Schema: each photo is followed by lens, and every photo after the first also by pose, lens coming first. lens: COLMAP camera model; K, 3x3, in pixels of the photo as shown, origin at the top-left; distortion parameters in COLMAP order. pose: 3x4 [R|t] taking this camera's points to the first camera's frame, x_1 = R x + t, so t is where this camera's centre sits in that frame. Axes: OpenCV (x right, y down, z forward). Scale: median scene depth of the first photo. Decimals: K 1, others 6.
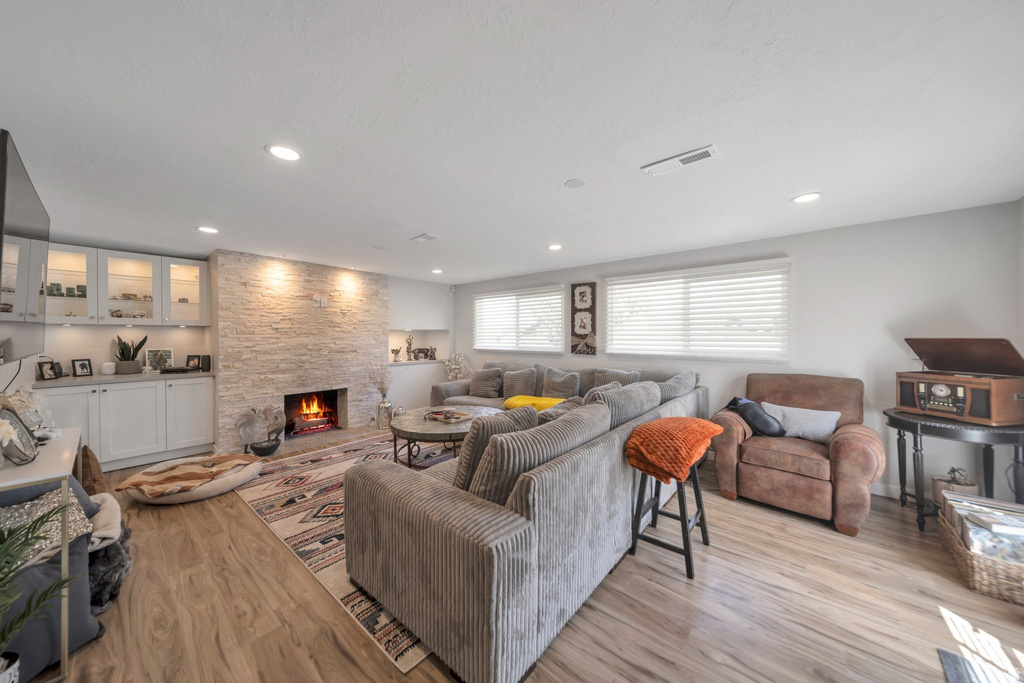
lens RADIAL K [[367.0, 0, 509.7], [0, 367.0, 337.1], [0, 0, 1]] dist [0.002393, 0.000058]
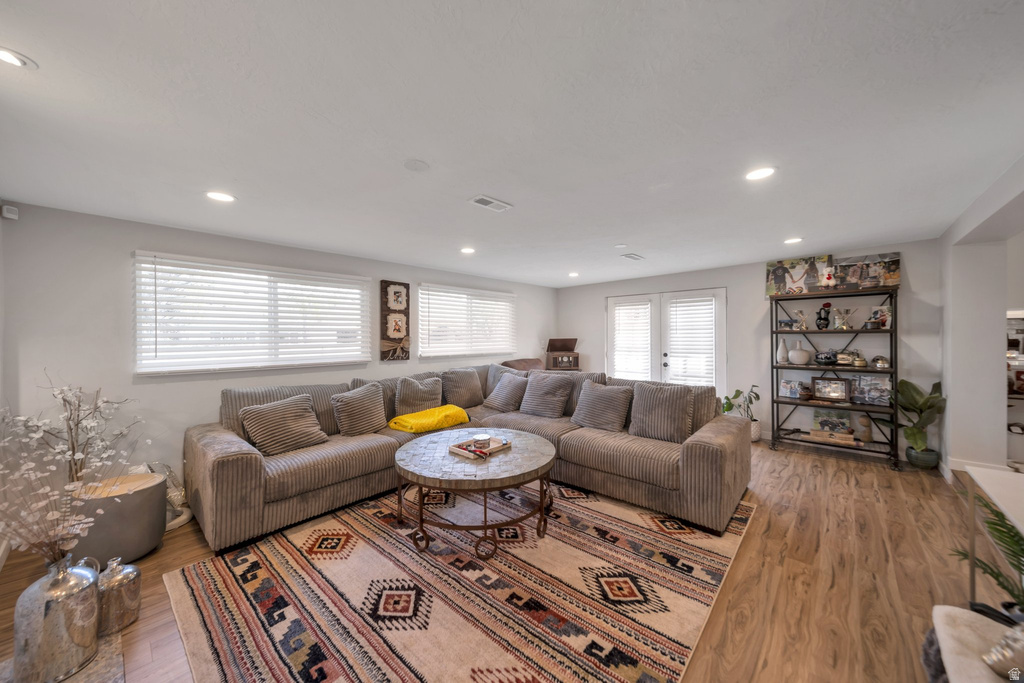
lens RADIAL K [[367.0, 0, 510.3], [0, 367.0, 334.1], [0, 0, 1]] dist [0.002393, 0.000058]
pose [[-0.004573, 0.009025, 0.999949, -0.716353], [0.015419, 0.999841, -0.008954, -0.005176], [-0.999871, 0.015377, -0.004711, 0.731919]]
